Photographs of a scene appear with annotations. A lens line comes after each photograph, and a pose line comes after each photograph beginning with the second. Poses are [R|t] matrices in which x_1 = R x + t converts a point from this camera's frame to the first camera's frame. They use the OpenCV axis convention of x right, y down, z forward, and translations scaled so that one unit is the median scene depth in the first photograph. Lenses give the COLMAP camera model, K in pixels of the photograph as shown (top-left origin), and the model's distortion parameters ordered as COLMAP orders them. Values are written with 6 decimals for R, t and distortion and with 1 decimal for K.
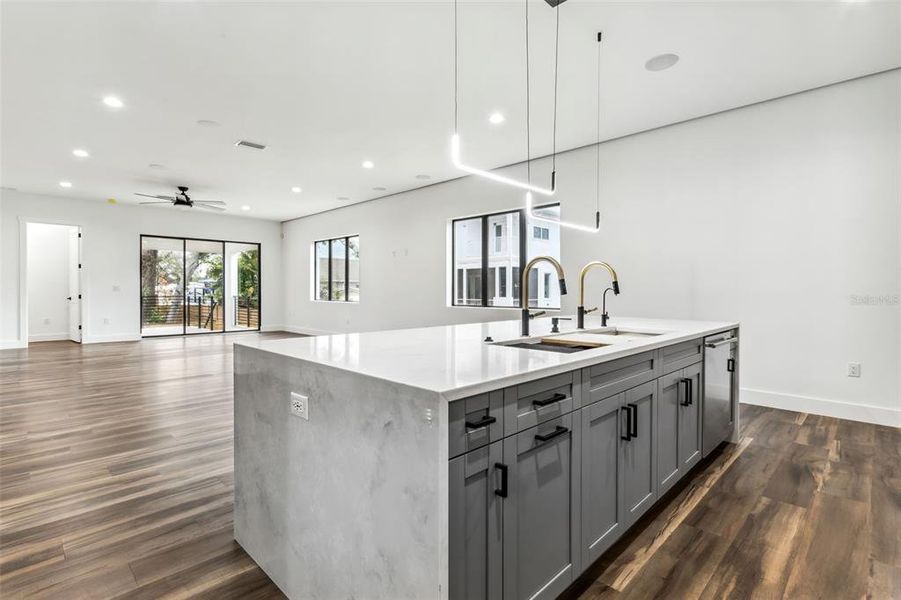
lens RADIAL K [[437.0, 0, 438.8], [0, 437.0, 294.6], [0, 0, 1]] dist [0.003415, 0.003209]
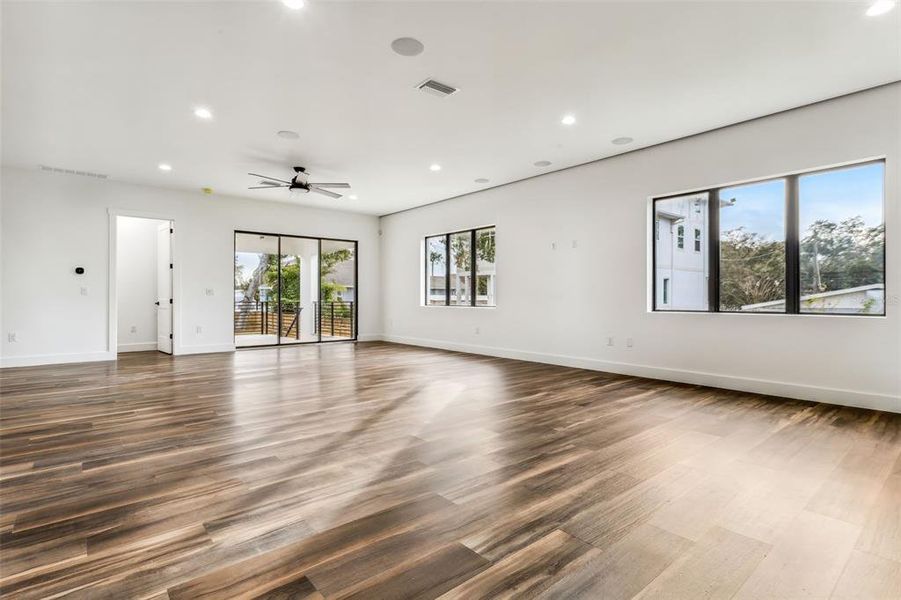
lens RADIAL K [[437.0, 0, 442.5], [0, 437.0, 296.4], [0, 0, 1]] dist [0.003415, 0.003209]
pose [[0.997674, -0.001895, -0.068132, -0.232738], [0.000981, 0.999909, -0.013447, 0.008144], [0.068152, 0.013349, 0.997586, 0.178109]]
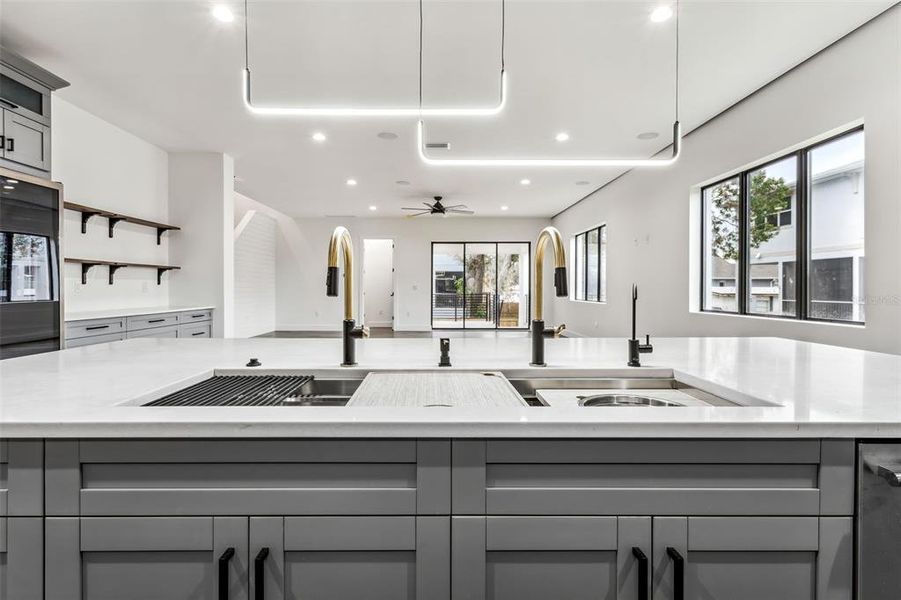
lens RADIAL K [[440.8, 0, 436.7], [0, 440.8, 302.8], [0, 0, 1]] dist [-0.004927, -0.000394]
pose [[0.723502, 0.019371, -0.690051, 0.175990], [-0.003695, 0.999701, 0.024190, -0.001801], [0.690313, -0.014951, 0.723357, 0.161283]]
